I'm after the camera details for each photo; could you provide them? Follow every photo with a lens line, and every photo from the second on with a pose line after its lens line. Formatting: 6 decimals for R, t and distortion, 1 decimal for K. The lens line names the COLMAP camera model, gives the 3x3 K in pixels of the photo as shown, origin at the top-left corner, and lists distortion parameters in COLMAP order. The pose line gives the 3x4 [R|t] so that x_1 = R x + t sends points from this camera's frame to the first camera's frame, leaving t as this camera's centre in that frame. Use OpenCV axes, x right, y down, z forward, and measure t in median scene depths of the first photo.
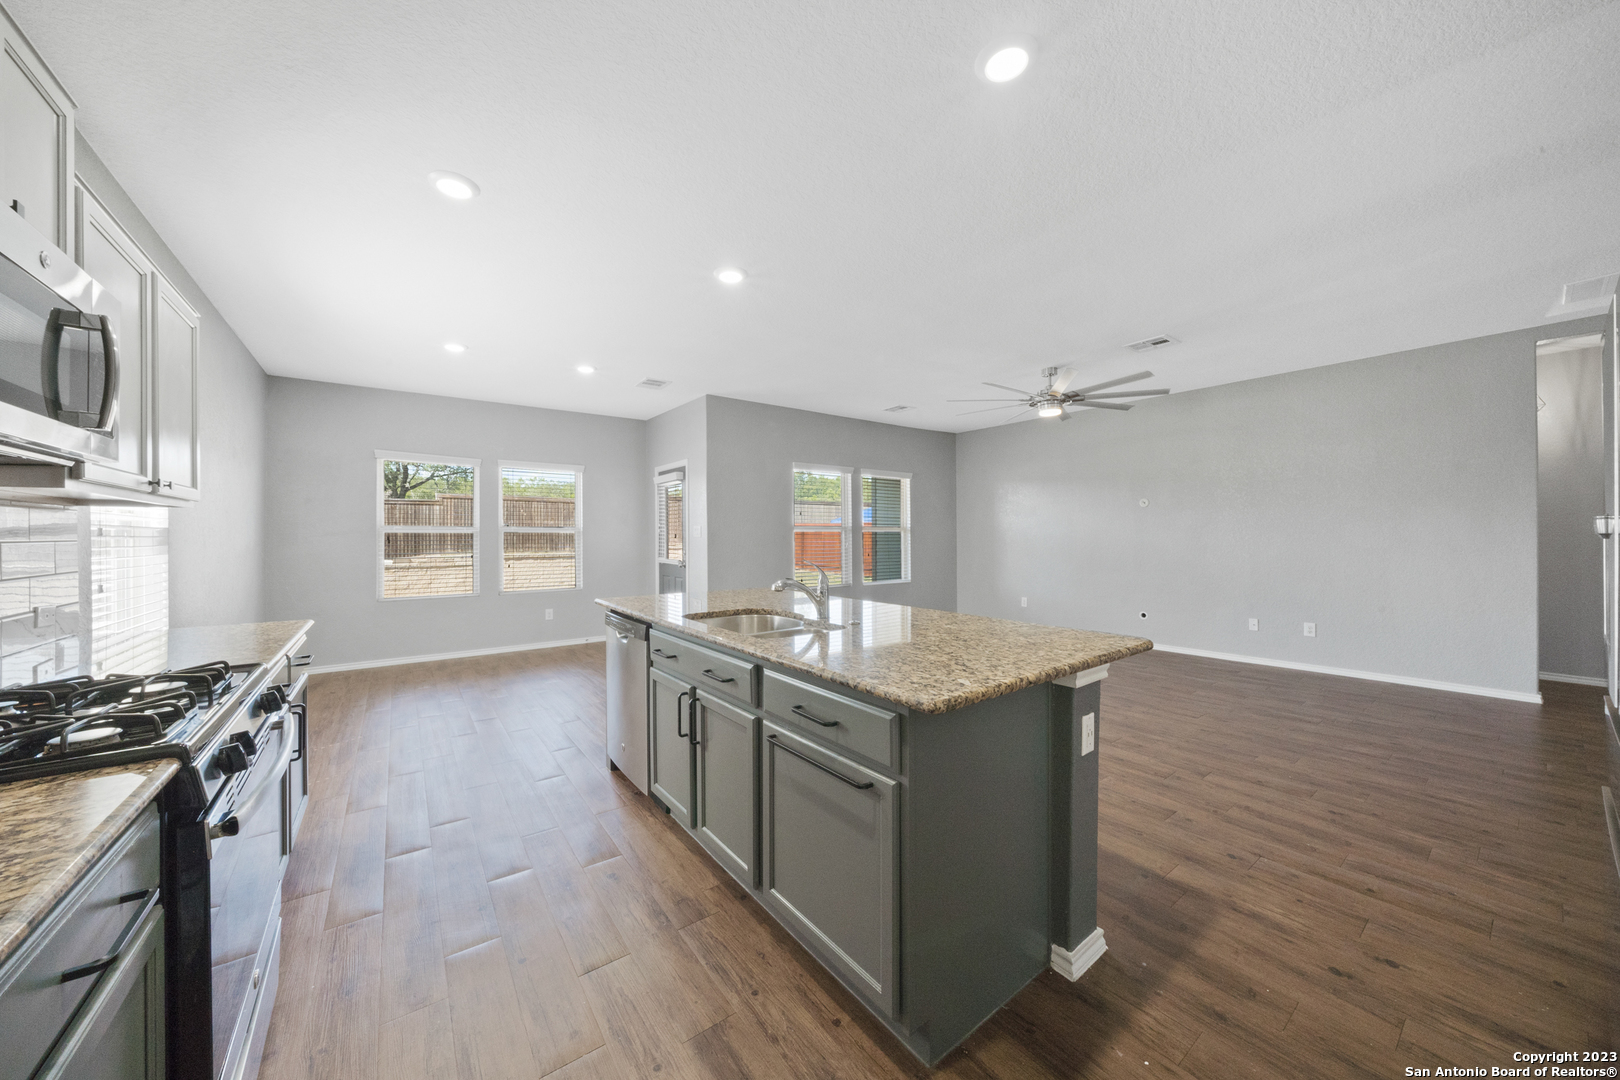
lens RADIAL K [[547.3, 0, 810.2], [0, 547.3, 535.1], [0, 0, 1]] dist [-0.011352, 0.000069]
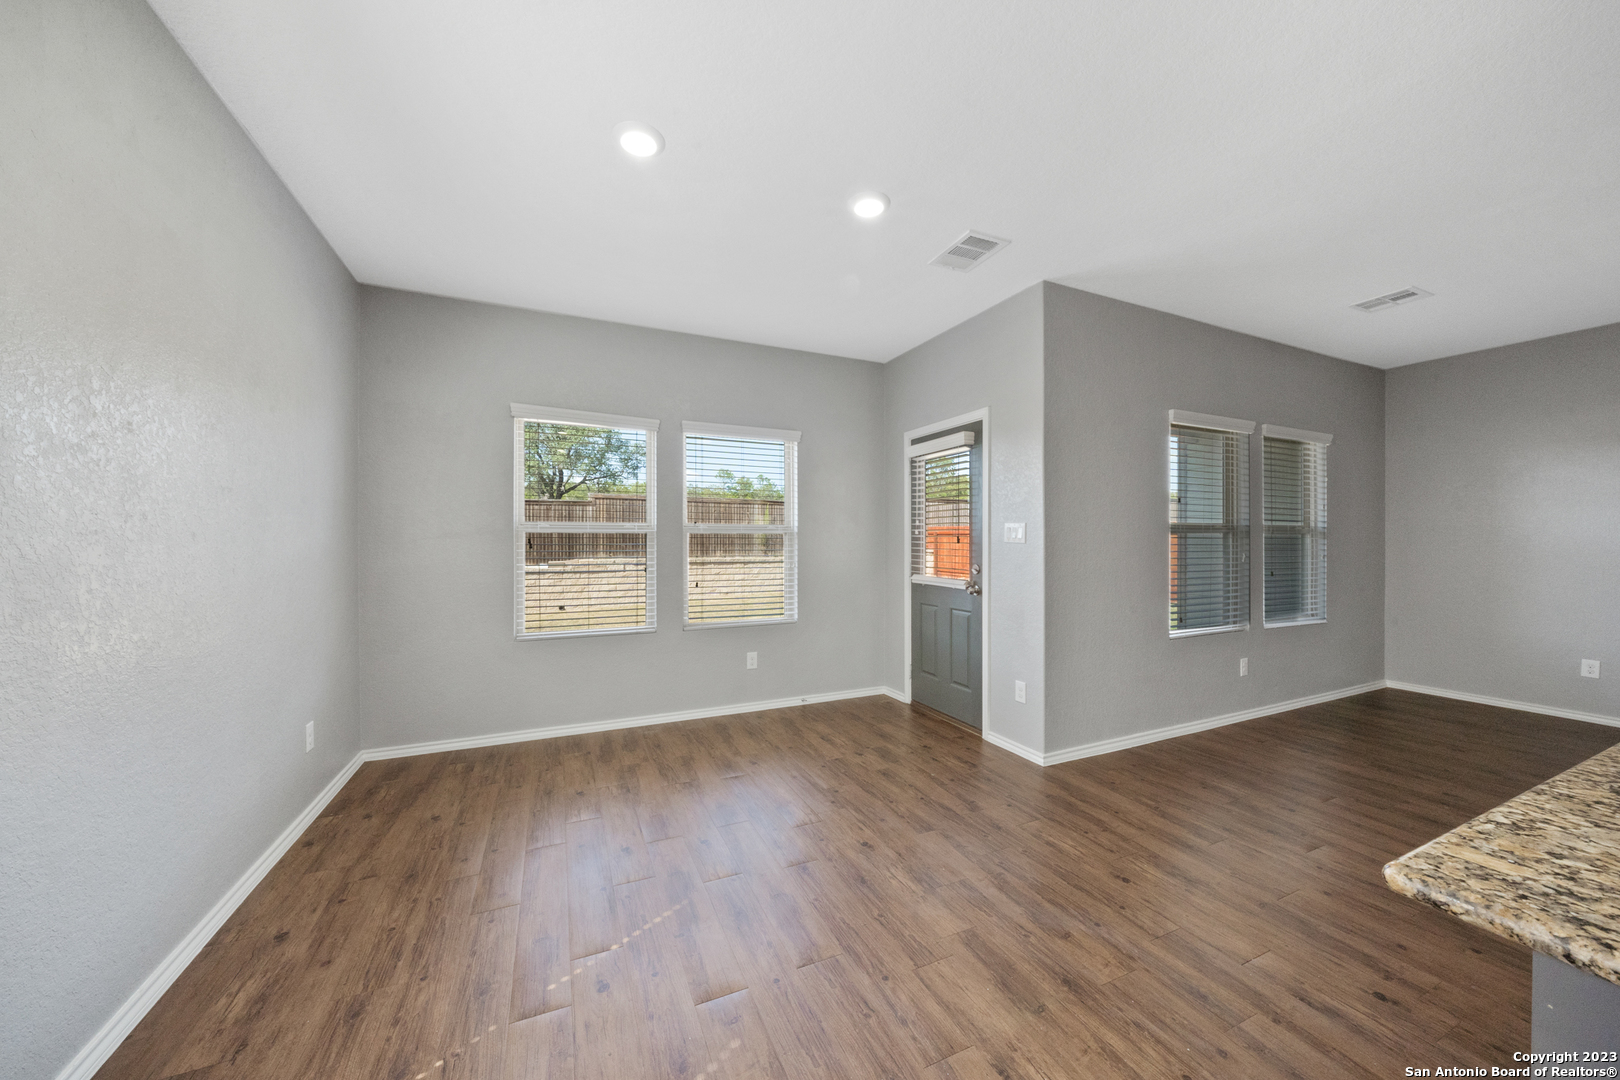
lens RADIAL K [[558.7, 0, 815.3], [0, 558.7, 543.3], [0, 0, 1]] dist [-0.007472, 0.000042]
pose [[0.977352, 0.005437, -0.211548, -0.266150], [-0.003681, 0.999955, 0.008693, -0.000314], [0.211586, -0.007717, 0.977329, 0.370588]]
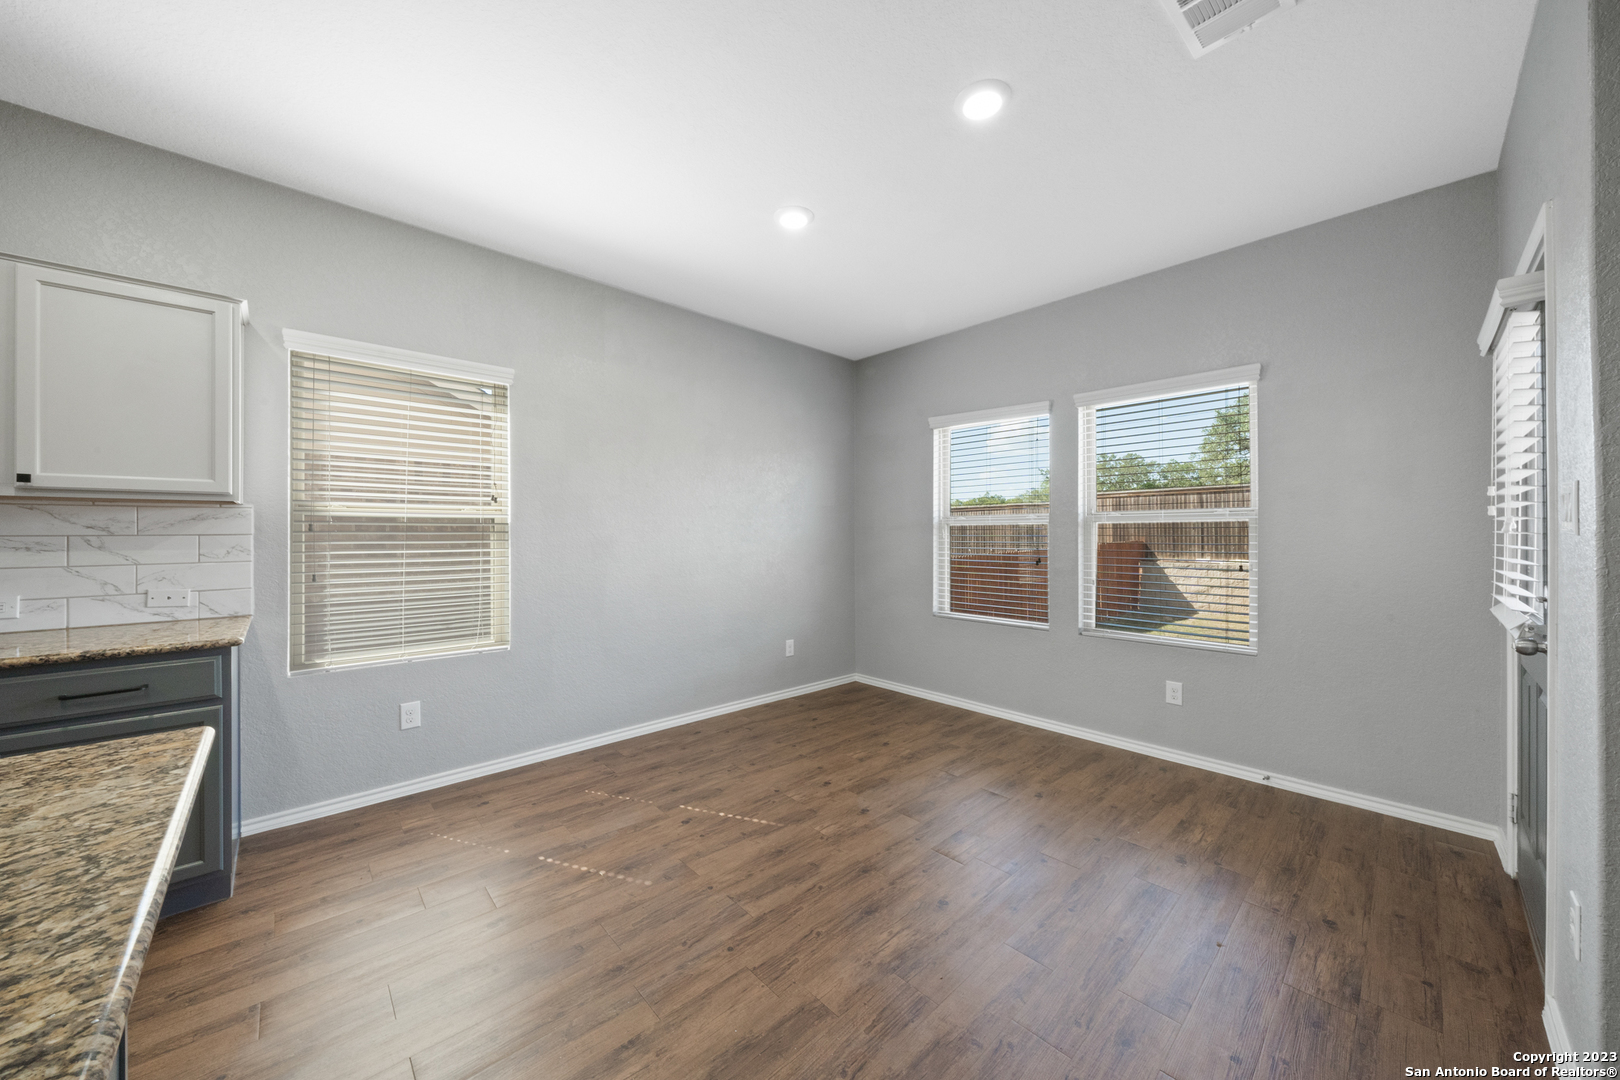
lens RADIAL K [[566.9, 0, 807.0], [0, 566.9, 531.8], [0, 0, 1]] dist [-0.005898, -0.000026]
pose [[0.107650, 0.001805, -0.994187, -0.017557], [0.006053, 0.999979, 0.002471, 0.000339], [0.994170, -0.006284, 0.107636, 0.630293]]
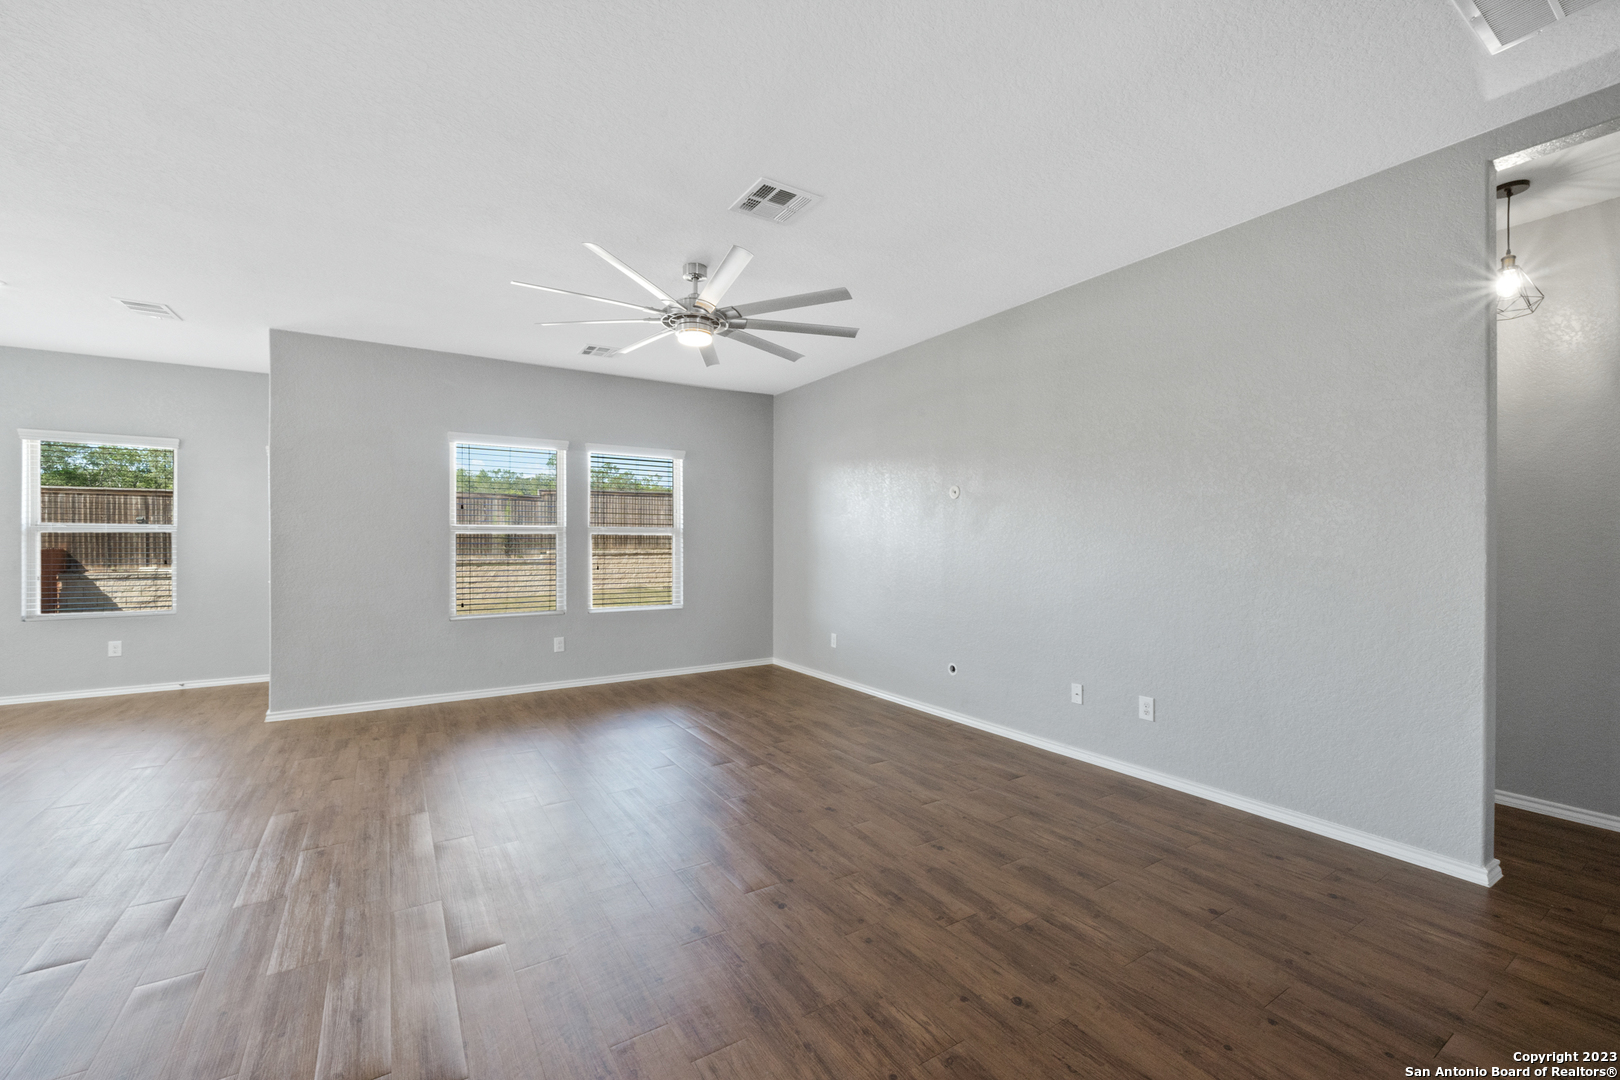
lens RADIAL K [[651.2, 0, 810.0], [0, 651.2, 540.0], [0, 0, 1]] dist [-0.017702, 0.004419]
pose [[0.998345, 0.006811, -0.057099, 0.470774], [-0.006636, 0.999973, 0.003247, -0.004486], [0.057120, -0.002863, 0.998363, 0.224112]]
